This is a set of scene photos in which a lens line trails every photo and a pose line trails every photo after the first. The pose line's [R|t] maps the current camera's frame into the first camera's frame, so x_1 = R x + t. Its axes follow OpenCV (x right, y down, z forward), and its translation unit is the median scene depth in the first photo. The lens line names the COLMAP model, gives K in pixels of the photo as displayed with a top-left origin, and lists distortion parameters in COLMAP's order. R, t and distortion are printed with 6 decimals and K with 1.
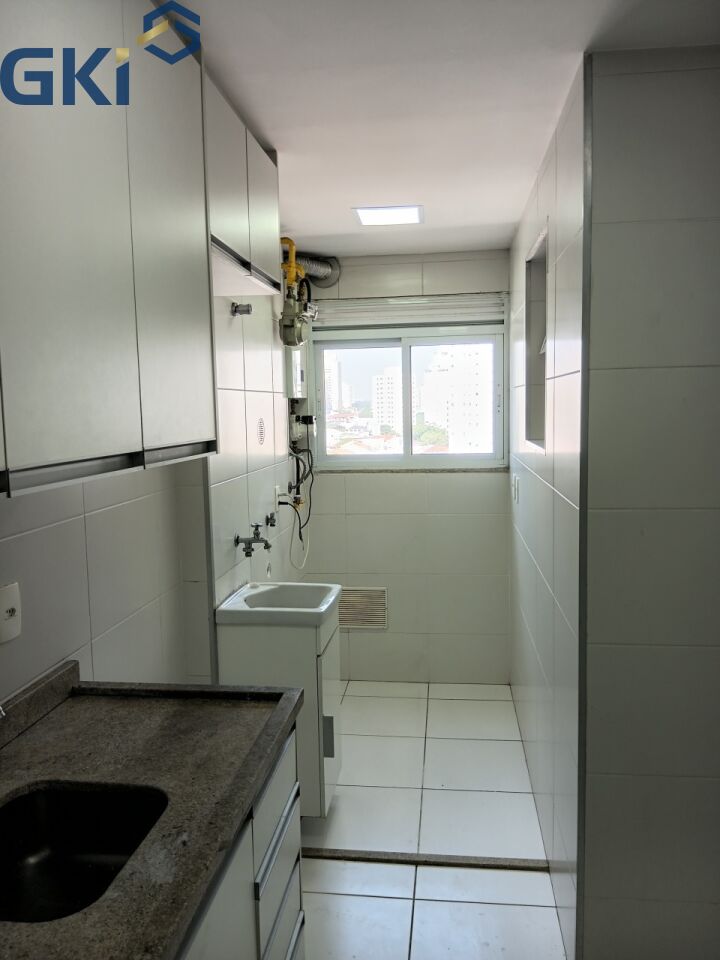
lens RADIAL K [[725.3, 0, 363.2], [0, 725.3, 489.4], [0, 0, 1]] dist [0.058294, -0.115976]
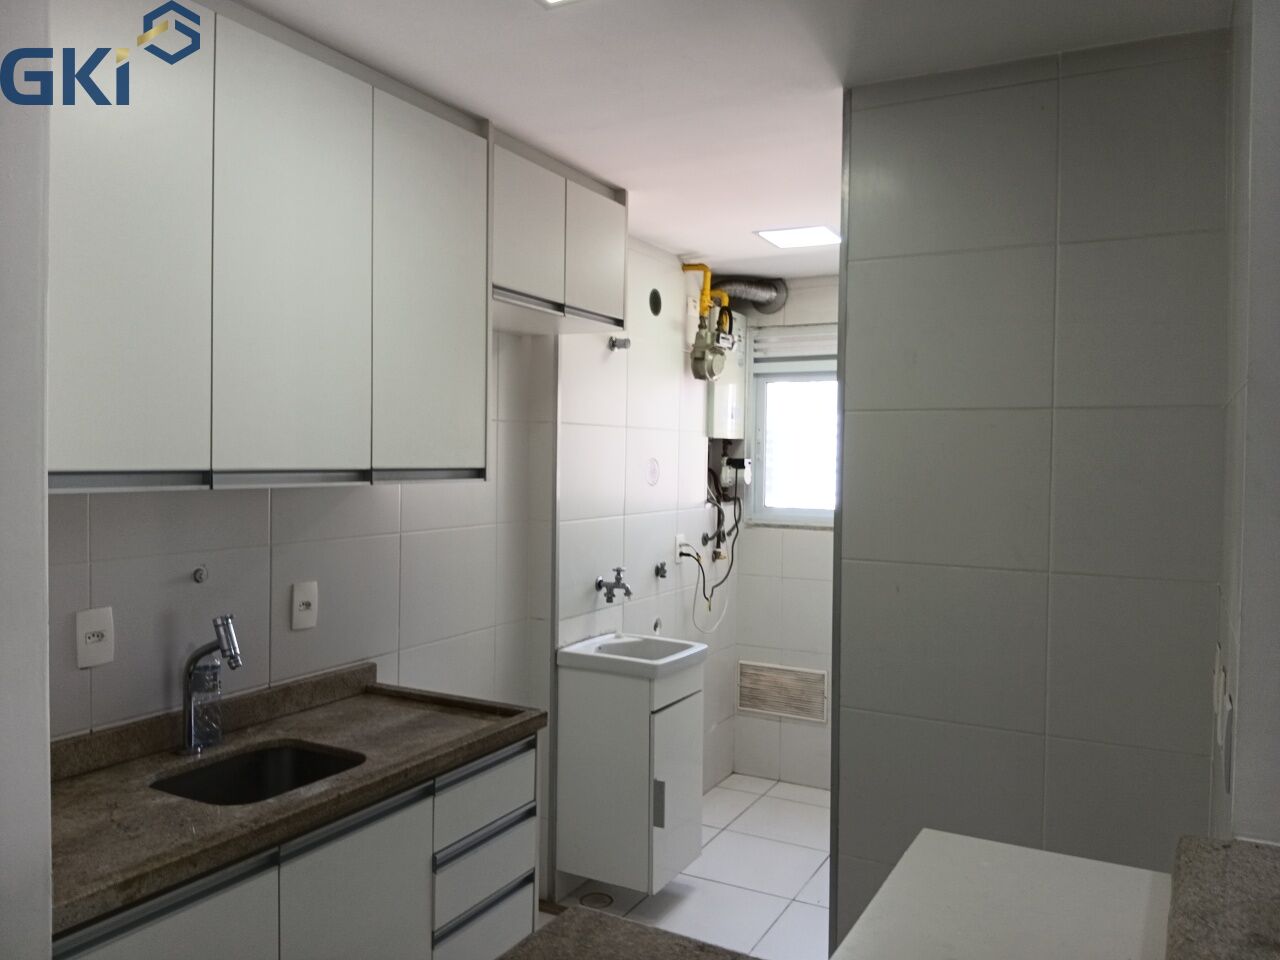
lens RADIAL K [[967.1, 0, 643.0], [0, 967.1, 493.4], [0, 0, 1]] dist [0.058294, -0.115976]
pose [[0.932805, 0.046823, -0.357326, 0.341586], [-0.072681, 0.995592, -0.059274, 0.024284], [0.352976, 0.081262, 0.932097, -0.170982]]
